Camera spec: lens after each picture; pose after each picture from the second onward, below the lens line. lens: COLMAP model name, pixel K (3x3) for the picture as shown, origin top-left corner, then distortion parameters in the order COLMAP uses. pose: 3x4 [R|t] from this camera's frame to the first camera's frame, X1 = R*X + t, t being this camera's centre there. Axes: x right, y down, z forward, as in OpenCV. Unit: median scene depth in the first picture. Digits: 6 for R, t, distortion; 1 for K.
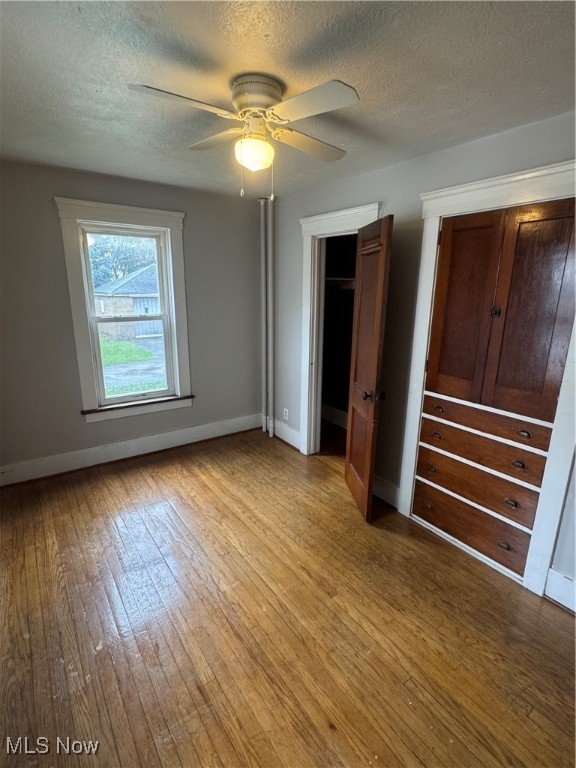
lens RADIAL K [[384.2, 0, 286.6], [0, 384.2, 385.8], [0, 0, 1]] dist [-0.008723, 0.001011]
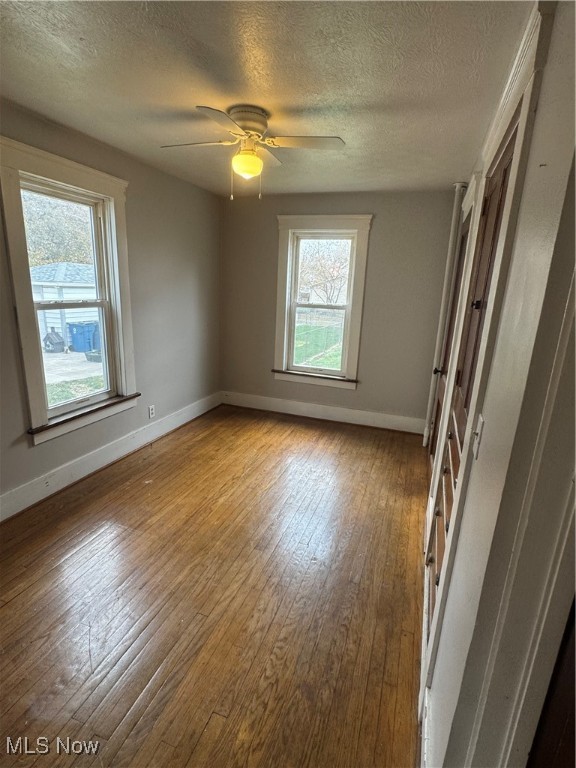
lens RADIAL K [[384.2, 0, 289.0], [0, 384.2, 387.3], [0, 0, 1]] dist [-0.008723, 0.001011]
pose [[0.575402, 0.222945, -0.786898, 0.602922], [-0.238675, 0.966023, 0.099169, -0.022808], [0.782270, 0.130750, 0.609063, 0.214428]]
